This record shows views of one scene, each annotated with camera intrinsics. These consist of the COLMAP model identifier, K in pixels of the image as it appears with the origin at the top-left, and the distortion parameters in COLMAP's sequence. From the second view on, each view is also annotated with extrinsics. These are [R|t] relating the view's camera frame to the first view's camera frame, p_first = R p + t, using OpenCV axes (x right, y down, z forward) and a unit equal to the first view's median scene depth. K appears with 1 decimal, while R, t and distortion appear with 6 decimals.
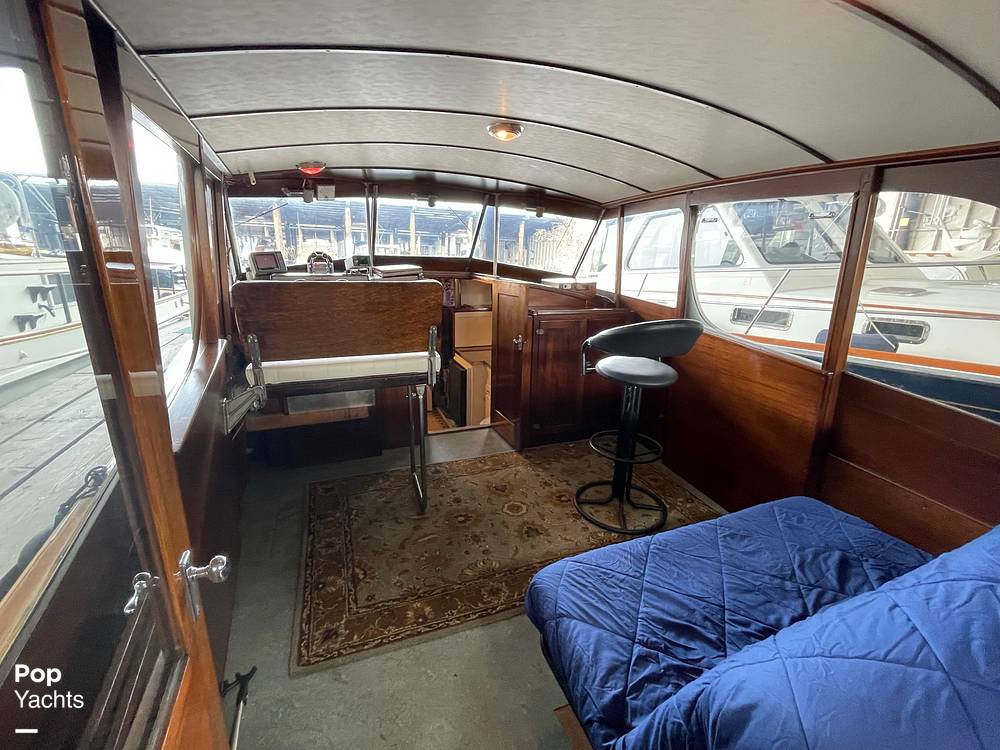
lens RADIAL K [[435.1, 0, 502.0], [0, 435.1, 373.6], [0, 0, 1]] dist [0.000738, 0.000187]
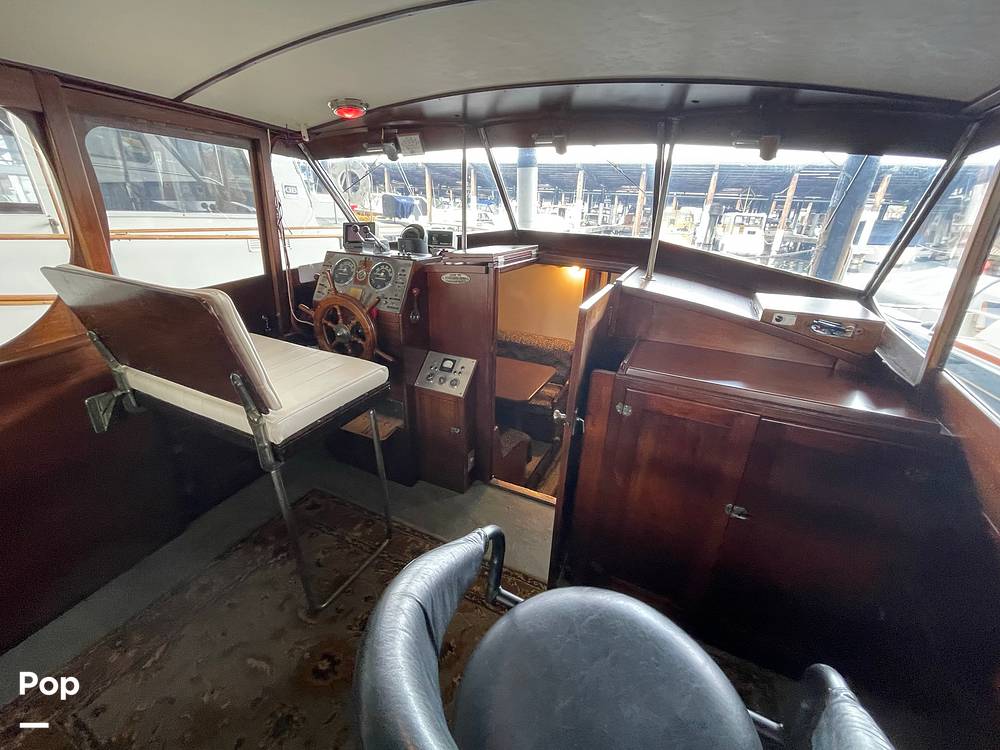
lens RADIAL K [[405.4, 0, 500.3], [0, 405.4, 376.6], [0, 0, 1]] dist [0.011676, -0.000213]
pose [[0.685353, 0.280897, -0.671854, 0.245962], [-0.215558, 0.959517, 0.181278, -0.157310], [0.695576, 0.020584, 0.718157, 0.498522]]
